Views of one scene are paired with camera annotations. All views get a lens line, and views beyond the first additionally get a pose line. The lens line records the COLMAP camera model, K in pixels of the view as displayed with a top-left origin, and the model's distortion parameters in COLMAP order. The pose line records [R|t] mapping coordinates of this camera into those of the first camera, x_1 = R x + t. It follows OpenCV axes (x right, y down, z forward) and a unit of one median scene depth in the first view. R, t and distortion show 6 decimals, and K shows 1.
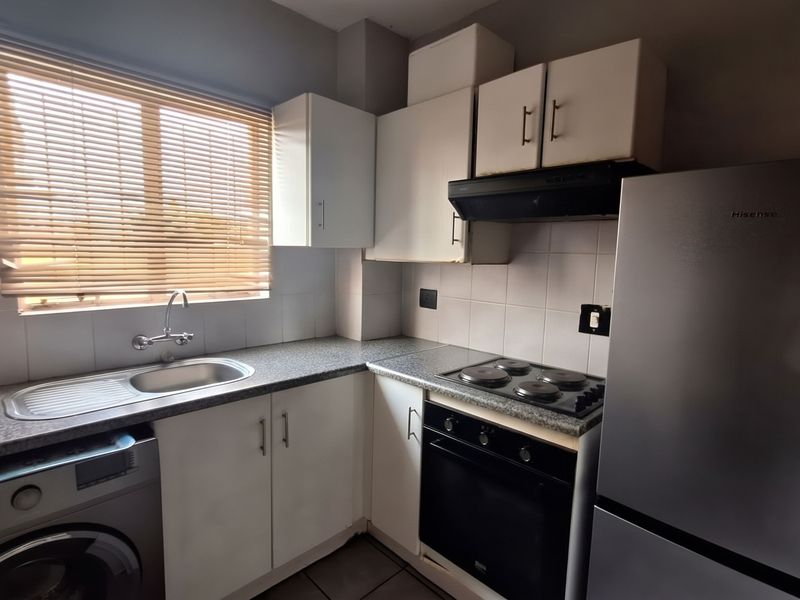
lens RADIAL K [[409.5, 0, 400.0], [0, 409.5, 300.0], [0, 0, 1]] dist [-0.021596, 0.000399]
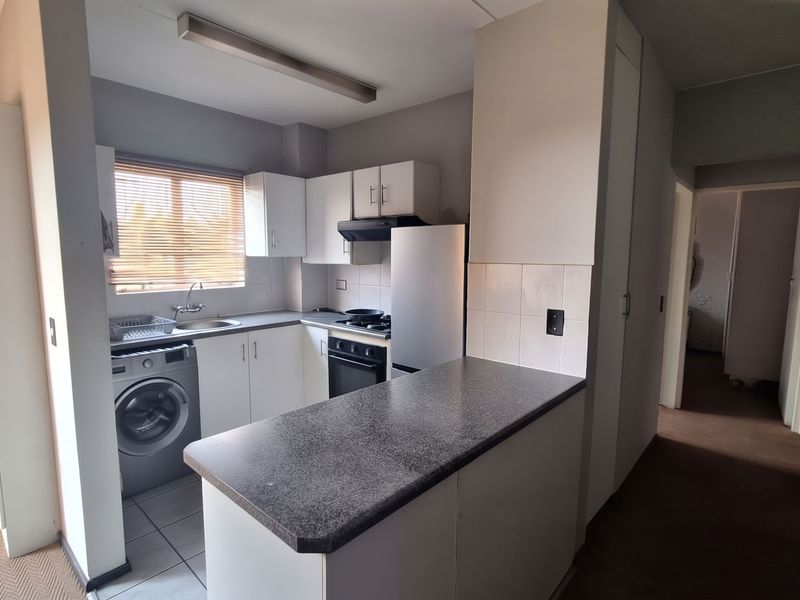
lens RADIAL K [[429.9, 0, 400.0], [0, 429.9, 300.0], [0, 0, 1]] dist [-0.000282, 0.000072]
pose [[0.998595, -0.023311, 0.047594, 0.288767], [0.023525, 0.999715, -0.003941, 0.089232], [-0.047488, 0.005055, 0.998859, -0.989209]]
